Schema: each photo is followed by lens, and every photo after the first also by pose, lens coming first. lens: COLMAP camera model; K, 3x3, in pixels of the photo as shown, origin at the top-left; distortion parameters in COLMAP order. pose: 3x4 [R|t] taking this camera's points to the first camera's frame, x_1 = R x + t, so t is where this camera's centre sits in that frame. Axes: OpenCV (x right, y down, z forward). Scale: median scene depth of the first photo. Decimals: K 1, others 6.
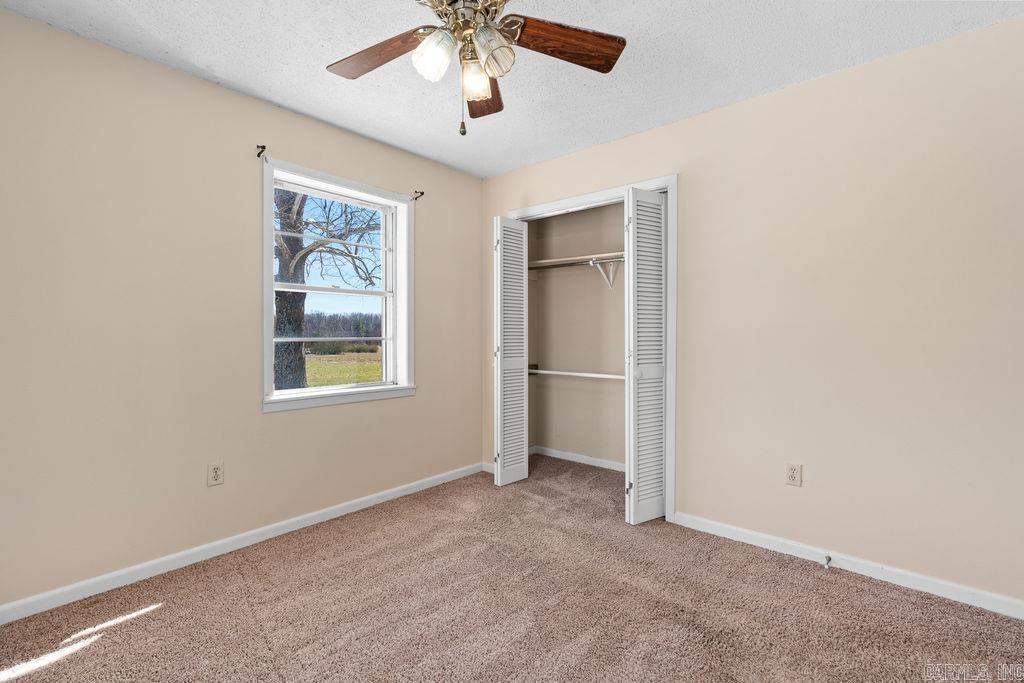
lens RADIAL K [[464.4, 0, 513.7], [0, 464.4, 340.1], [0, 0, 1]] dist [0.004771, 0.000331]
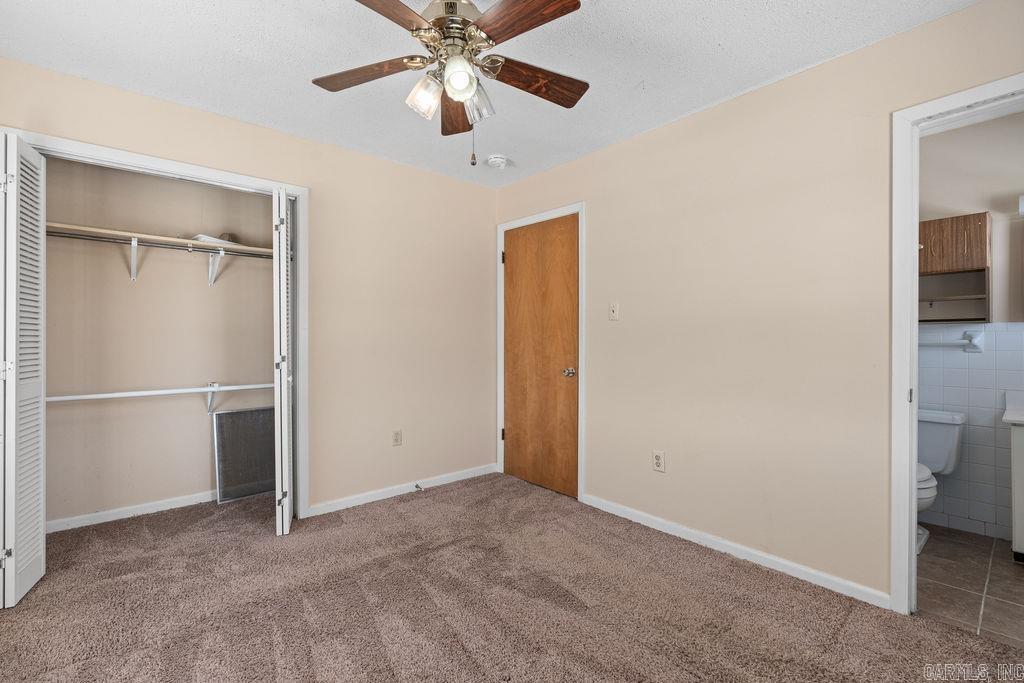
lens RADIAL K [[464.4, 0, 514.3], [0, 464.4, 339.4], [0, 0, 1]] dist [0.004771, 0.000331]
pose [[0.130449, -0.005642, 0.991439, -0.713466], [0.009214, 0.999948, 0.004478, -0.014068], [-0.991412, 0.008551, 0.130494, 0.434053]]
